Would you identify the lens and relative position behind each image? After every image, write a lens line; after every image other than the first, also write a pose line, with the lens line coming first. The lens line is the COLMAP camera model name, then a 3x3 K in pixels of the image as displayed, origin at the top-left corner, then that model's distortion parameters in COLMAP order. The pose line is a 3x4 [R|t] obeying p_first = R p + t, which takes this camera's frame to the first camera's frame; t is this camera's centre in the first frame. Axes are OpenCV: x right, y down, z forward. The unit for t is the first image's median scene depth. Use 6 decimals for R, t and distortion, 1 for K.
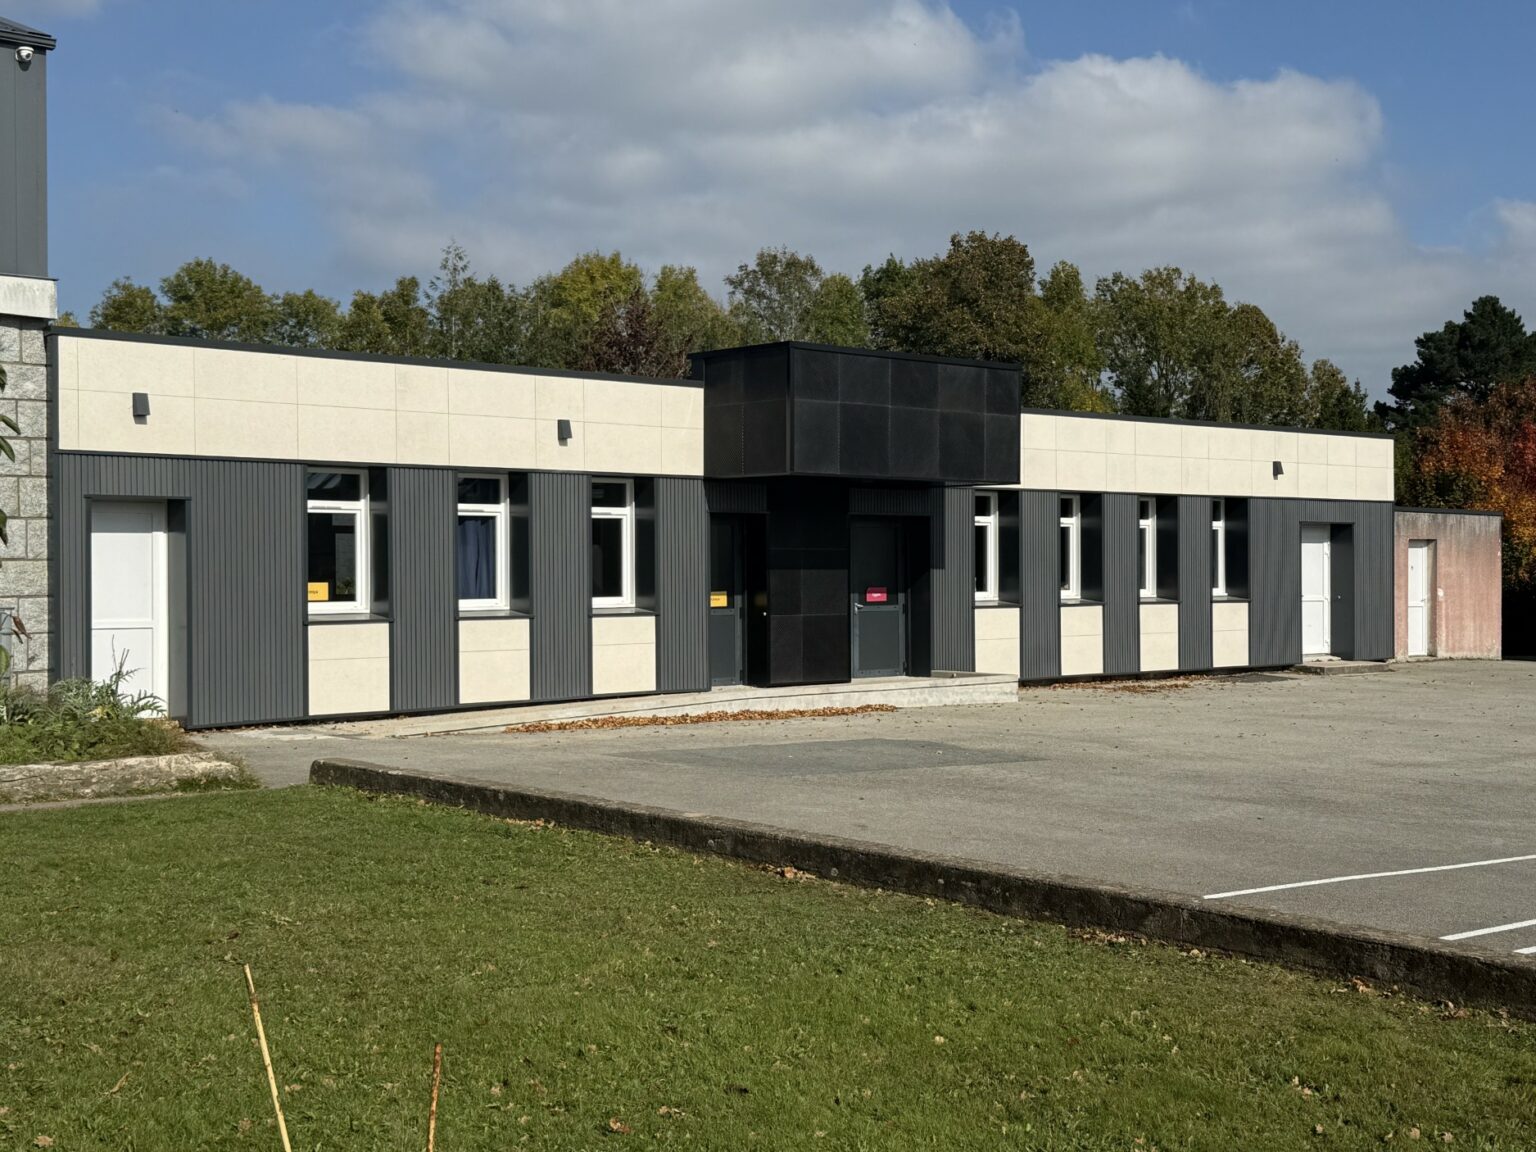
lens RADIAL K [[1924.3, 0, 768.7], [0, 1924.3, 576.8], [0, 0, 1]] dist [0.003856, 0.000000]
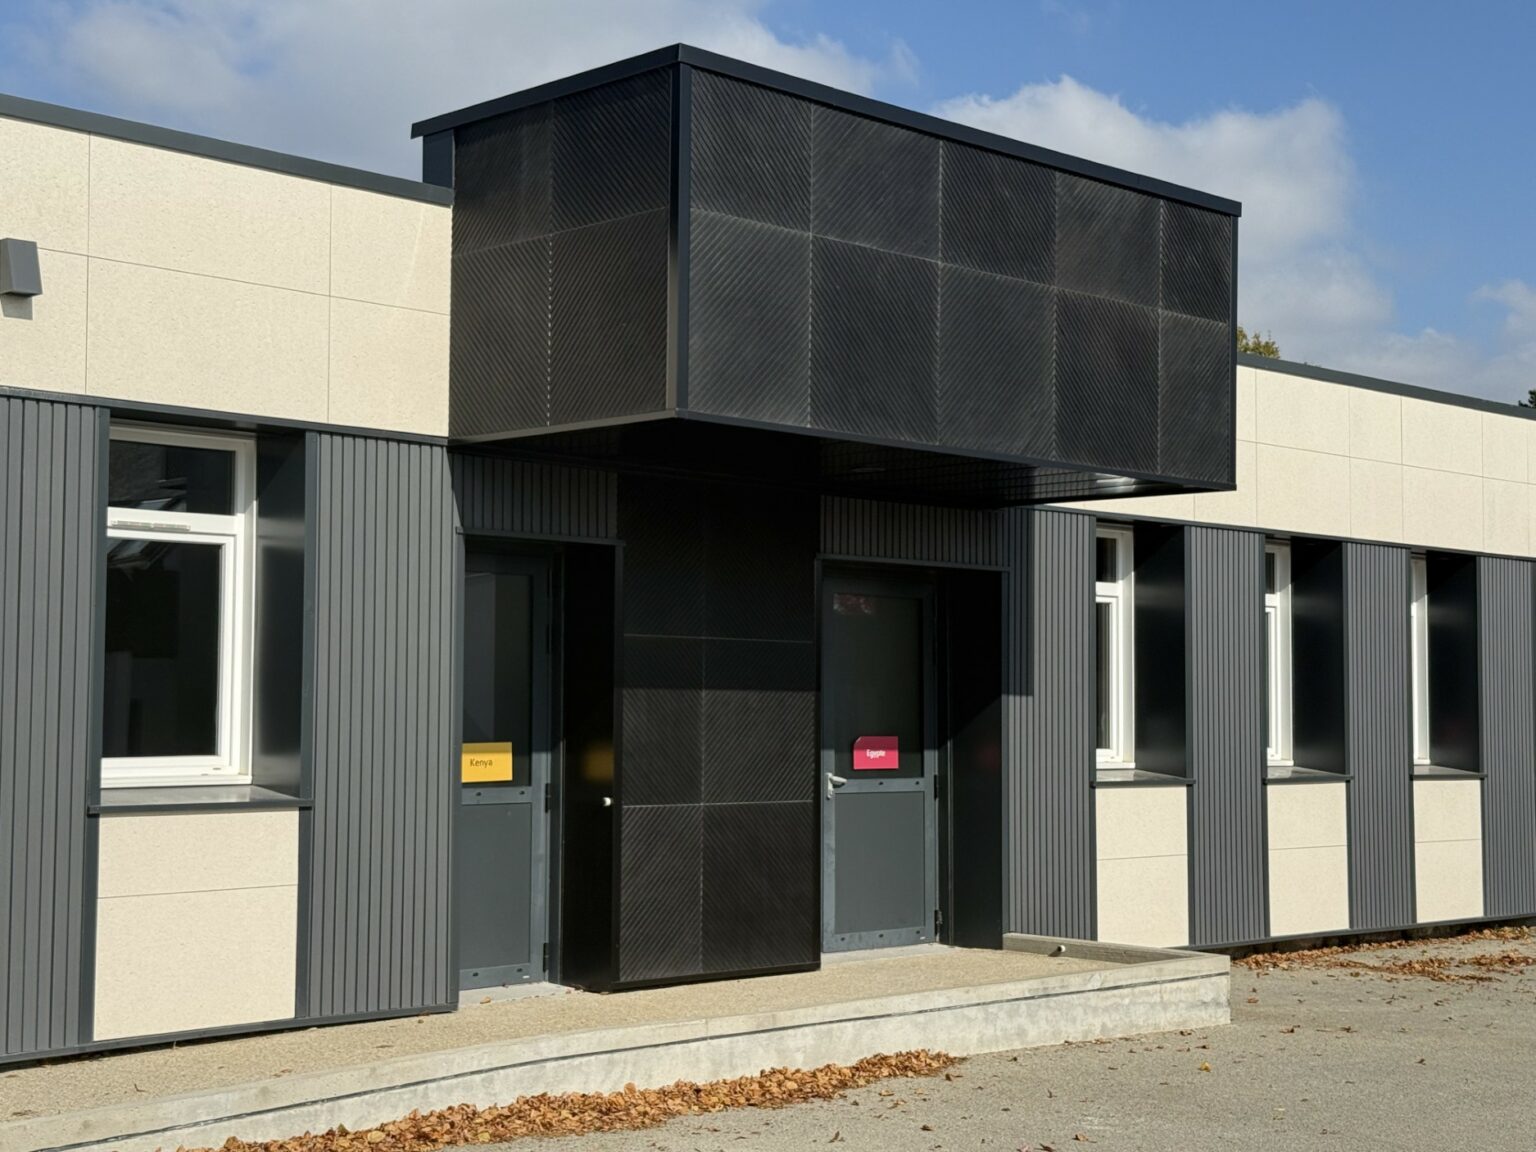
lens RADIAL K [[2250.7, 0, 758.0], [0, 2250.7, 579.5], [0, 0, 1]] dist [0.158702, 0.000000]
pose [[0.998888, 0.014228, 0.044956, 0.007172], [-0.011348, 0.997905, -0.063687, 0.003181], [-0.045768, 0.063106, 0.996957, 0.534957]]
